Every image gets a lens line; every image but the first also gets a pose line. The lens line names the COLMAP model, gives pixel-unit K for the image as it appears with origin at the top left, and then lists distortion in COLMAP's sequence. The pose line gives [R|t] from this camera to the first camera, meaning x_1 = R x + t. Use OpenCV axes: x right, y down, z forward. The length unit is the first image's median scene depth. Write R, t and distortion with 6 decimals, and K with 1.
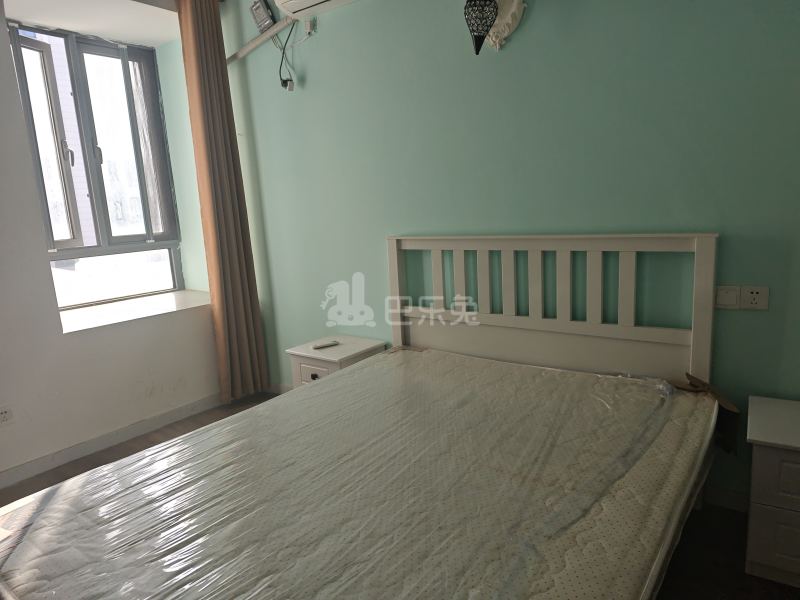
lens RADIAL K [[526.1, 0, 401.4], [0, 526.1, 297.2], [0, 0, 1]] dist [0.036446, -0.028465]
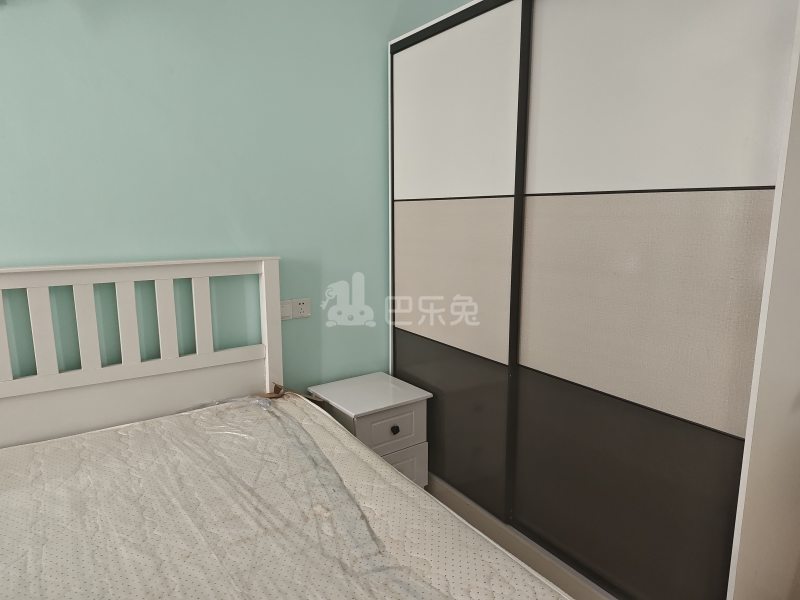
lens RADIAL K [[526.1, 0, 399.7], [0, 526.1, 300.7], [0, 0, 1]] dist [0.036446, -0.028465]
pose [[0.346432, -0.095578, 0.933193, -0.371694], [0.145002, 0.988296, 0.047393, -0.038254], [-0.926801, 0.118896, 0.356236, 0.340016]]
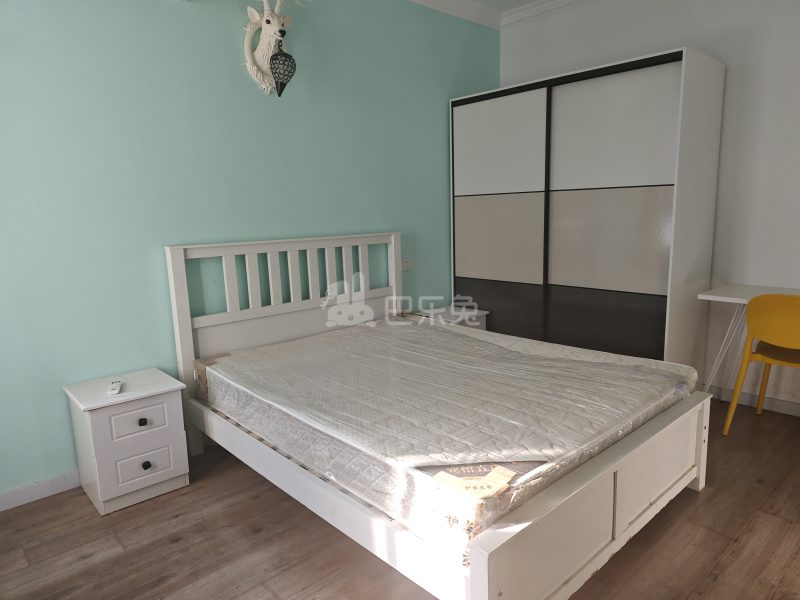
lens RADIAL K [[526.1, 0, 400.0], [0, 526.1, 299.0], [0, 0, 1]] dist [0.036446, -0.028465]
pose [[0.196458, -0.113134, 0.973964, -1.213453], [0.191930, 0.978542, 0.074951, -0.023278], [-0.961544, 0.172208, 0.213956, 0.599974]]
